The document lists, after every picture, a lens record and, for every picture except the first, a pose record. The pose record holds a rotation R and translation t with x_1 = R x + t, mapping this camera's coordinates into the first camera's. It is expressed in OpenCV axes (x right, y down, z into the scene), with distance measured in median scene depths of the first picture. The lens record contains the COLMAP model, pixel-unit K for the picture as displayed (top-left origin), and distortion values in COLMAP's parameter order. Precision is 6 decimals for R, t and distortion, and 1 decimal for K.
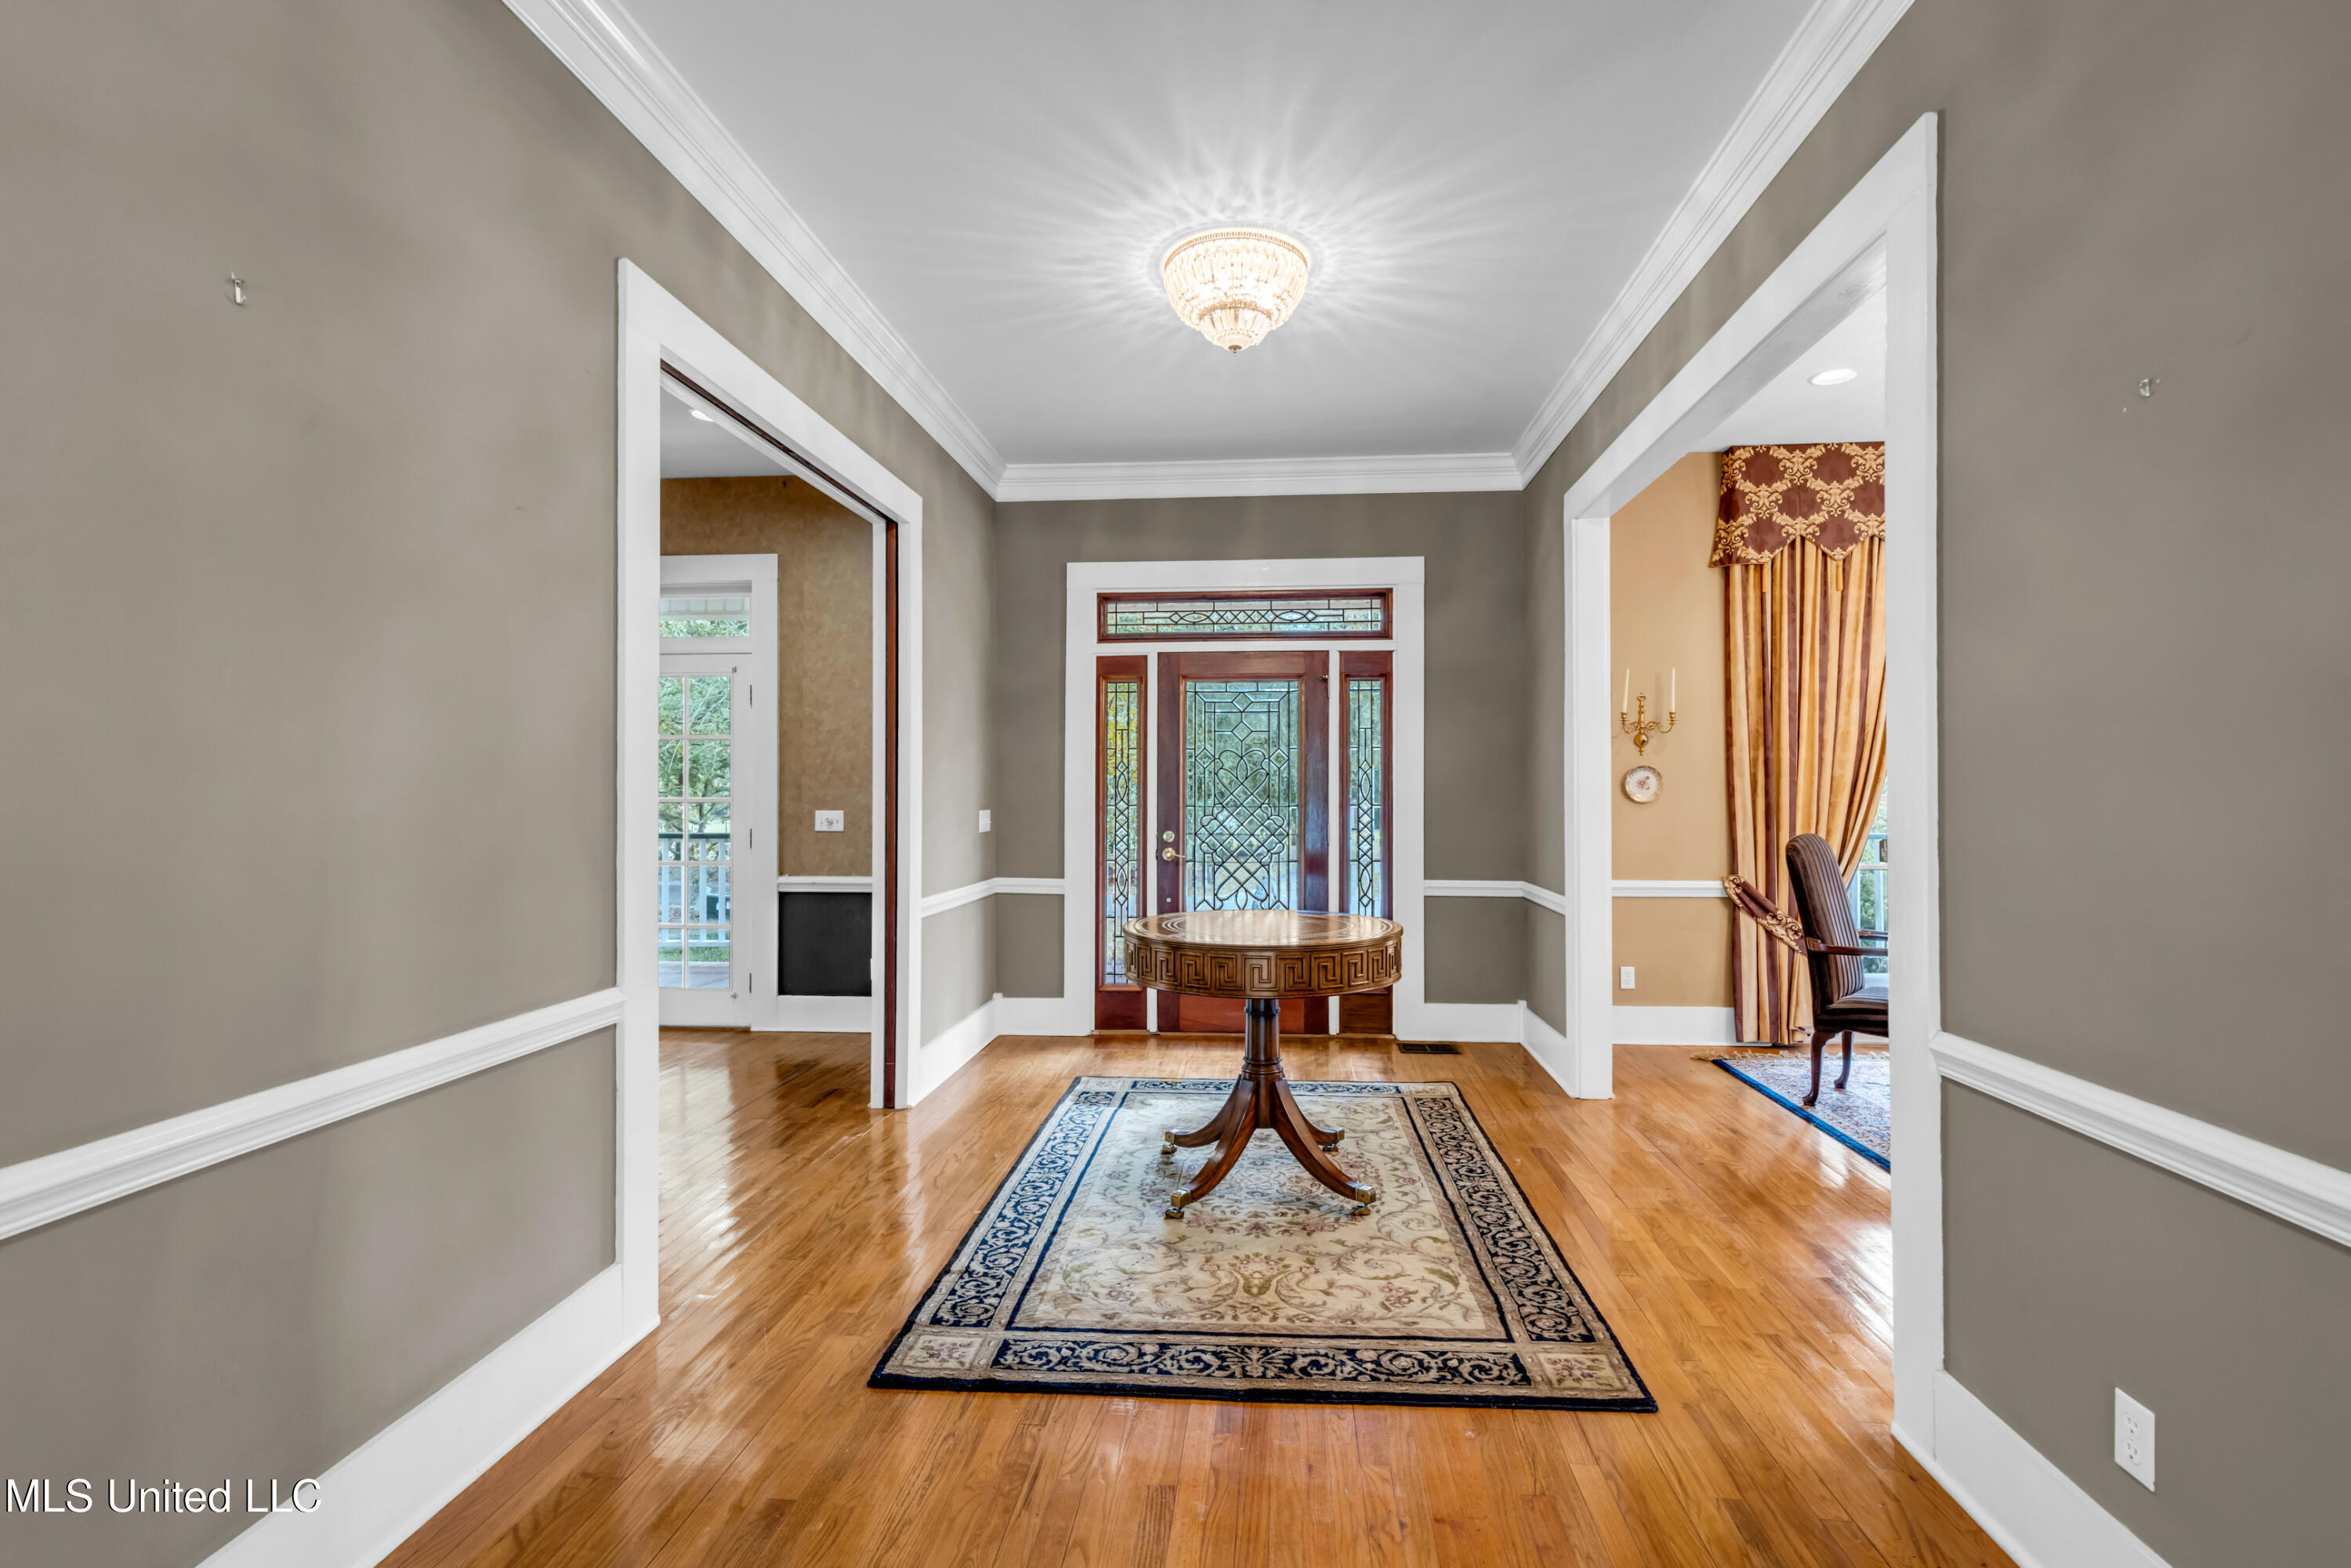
lens RADIAL K [[1065.7, 0, 1182.9], [0, 1065.7, 785.1], [0, 0, 1]] dist [0.003253, 0.000535]
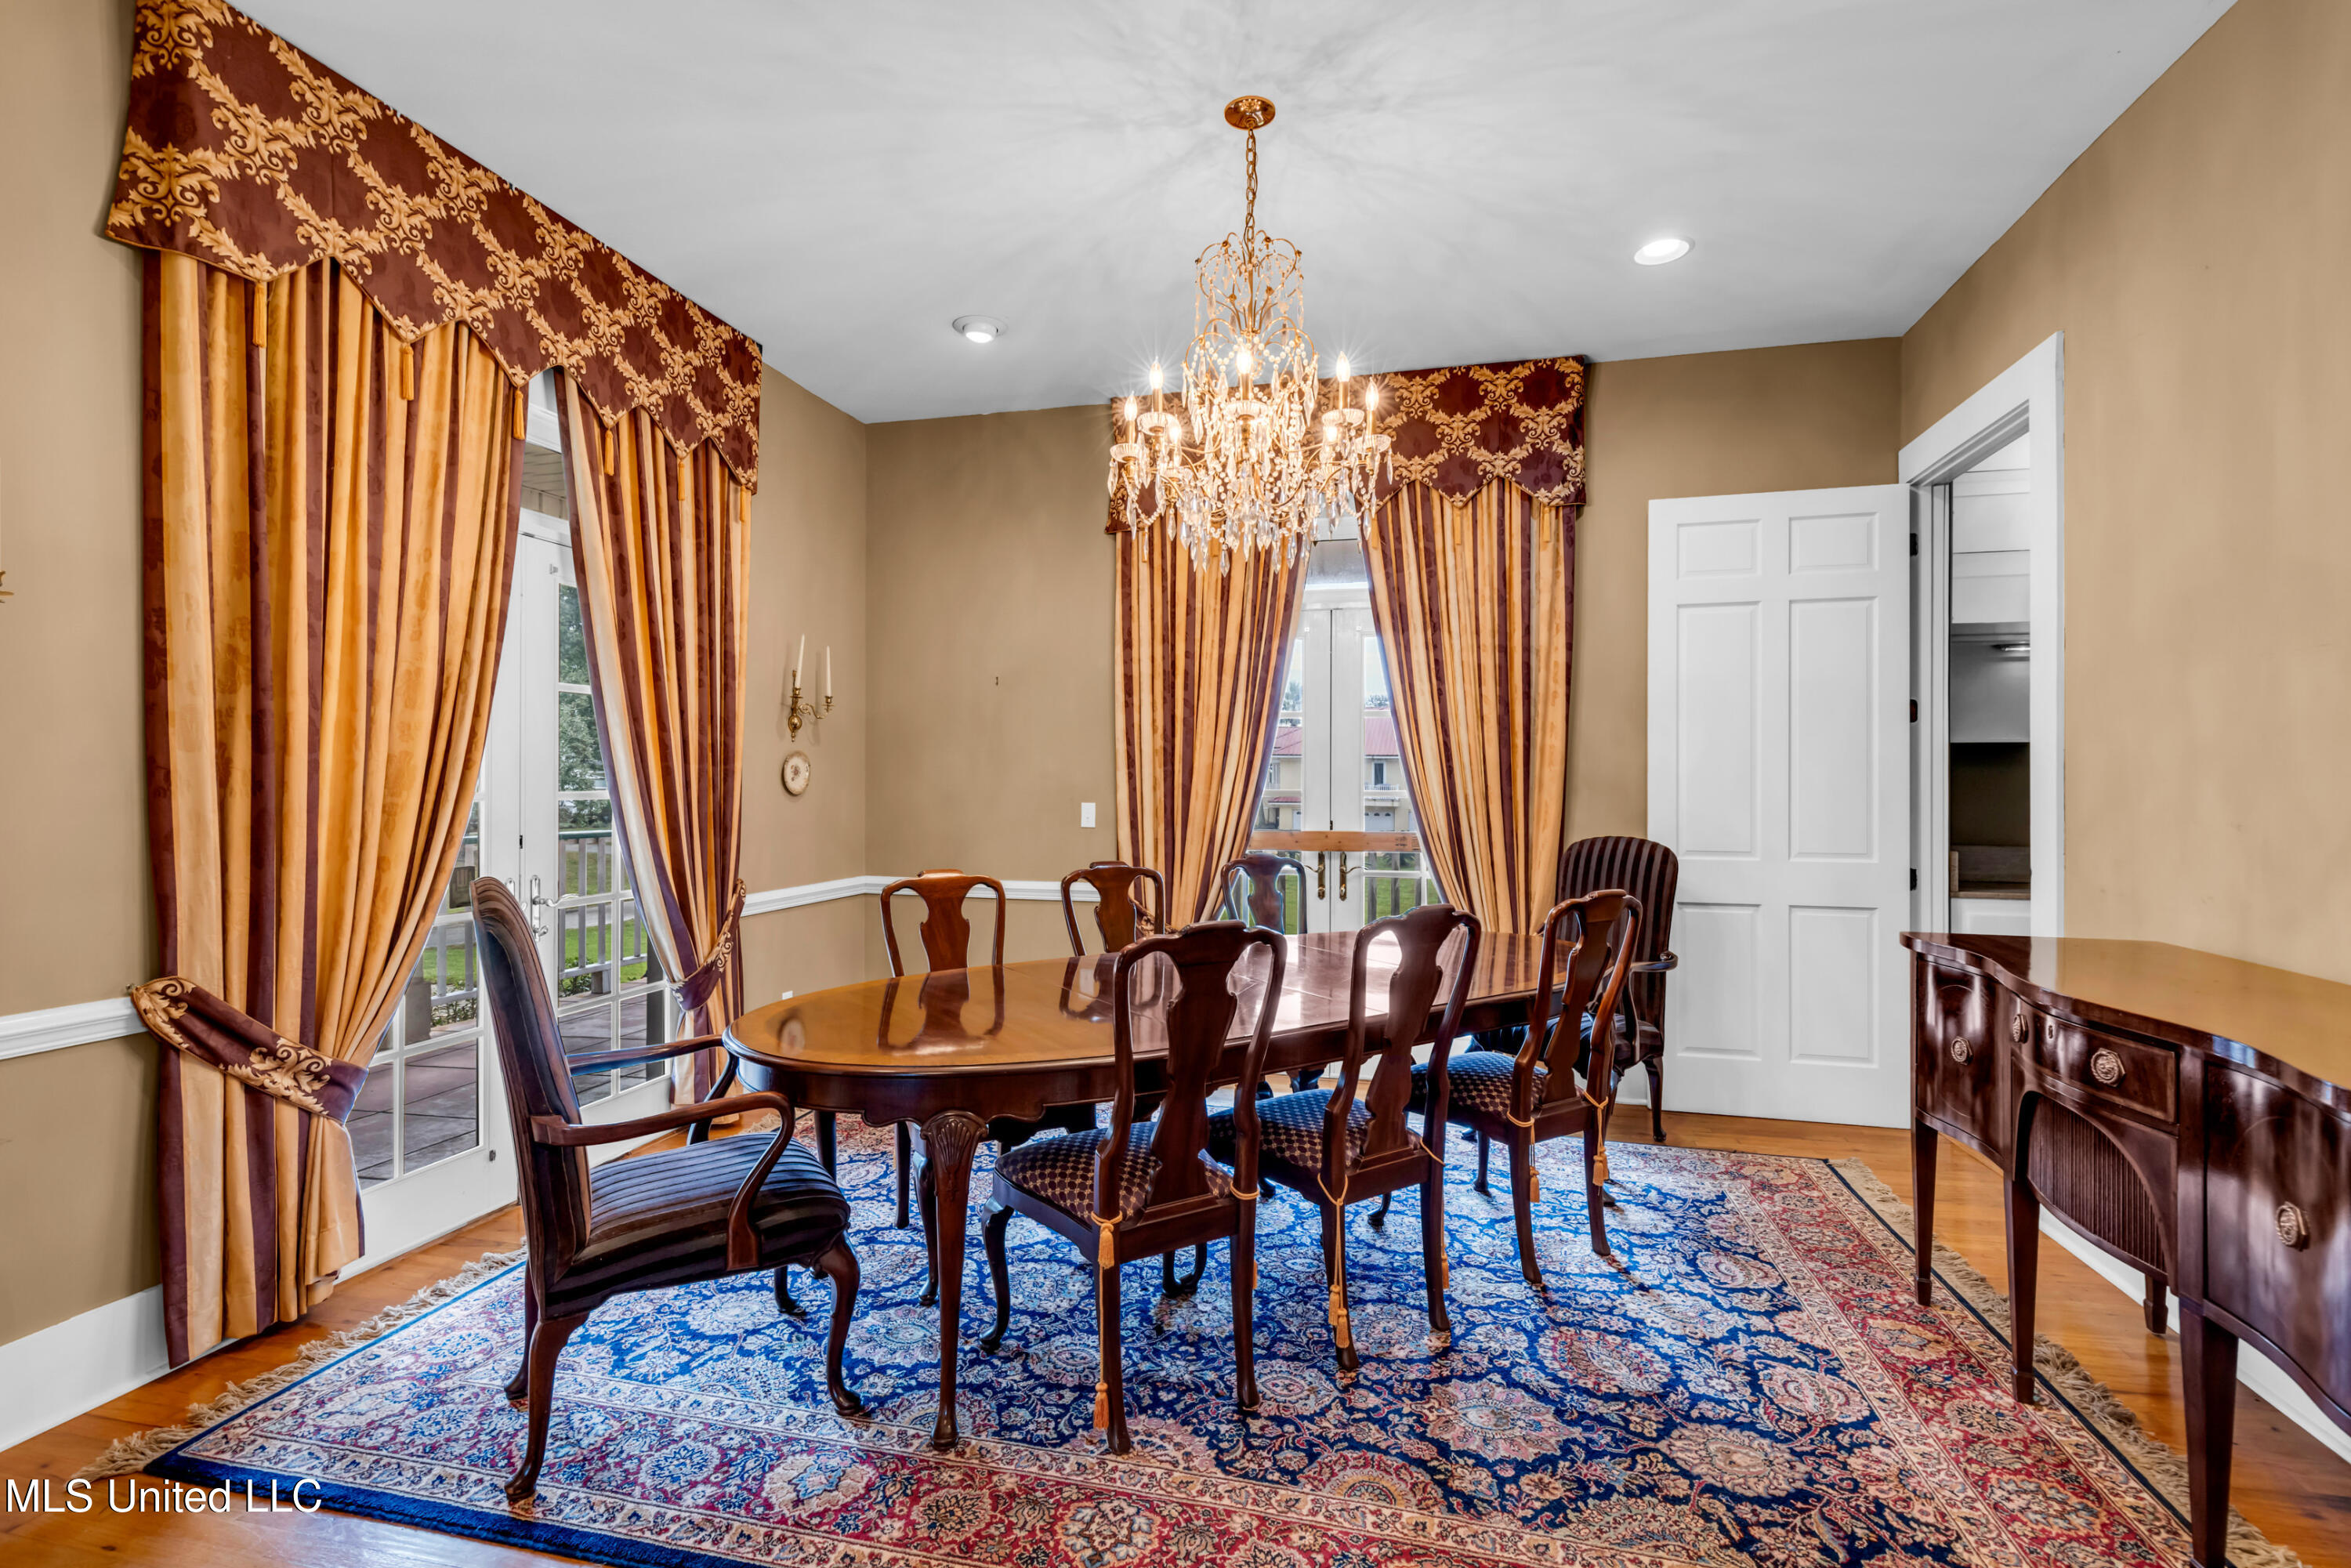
lens RADIAL K [[1065.7, 0, 1183.9], [0, 1065.7, 779.6], [0, 0, 1]] dist [0.003253, 0.000535]
pose [[0.149847, 0.008195, 0.988675, 0.154760], [-0.001685, 0.999966, -0.008033, 0.007574], [-0.988708, -0.000462, 0.149856, 0.539497]]
